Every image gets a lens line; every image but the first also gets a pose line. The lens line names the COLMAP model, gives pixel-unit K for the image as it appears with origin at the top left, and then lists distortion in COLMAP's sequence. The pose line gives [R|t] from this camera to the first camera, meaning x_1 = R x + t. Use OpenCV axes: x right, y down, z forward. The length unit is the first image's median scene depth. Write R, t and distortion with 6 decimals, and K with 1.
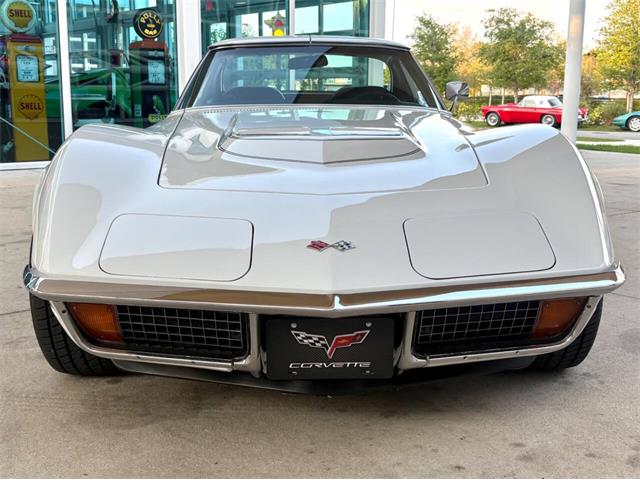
lens RADIAL K [[799.1, 0, 317.2], [0, 799.1, 251.3], [0, 0, 1]] dist [0.005168, -0.007955]
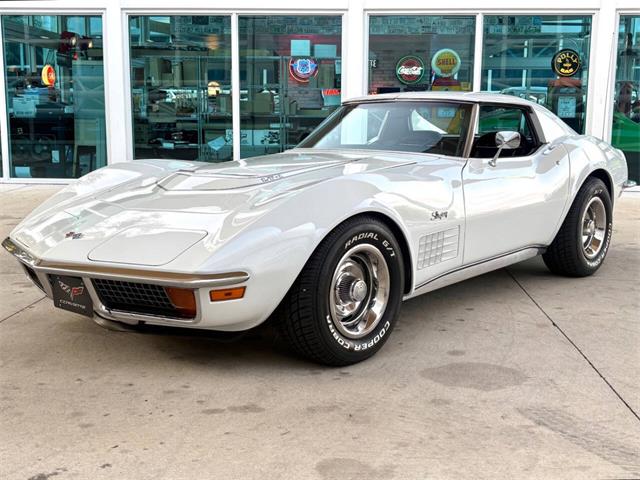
lens RADIAL K [[761.0, 0, 320.0], [0, 761.0, 240.0], [0, 0, 1]] dist [0.019223, -0.056512]
pose [[0.740850, 0.106763, -0.663131, 1.593920], [-0.129984, 0.991412, 0.014397, -0.094356], [0.658972, 0.075531, 0.748365, 0.080261]]
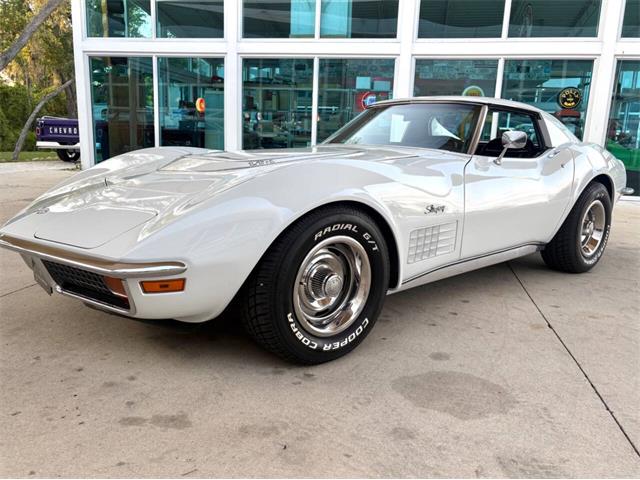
lens RADIAL K [[489.4, 0, 320.0], [0, 489.4, 240.0], [0, 0, 1]] dist [-0.038132, 0.085096]
pose [[0.635622, 0.171030, -0.752817, 1.244767], [-0.178941, 0.981234, 0.071839, -0.131749], [0.750976, 0.089047, 0.654298, 0.778207]]
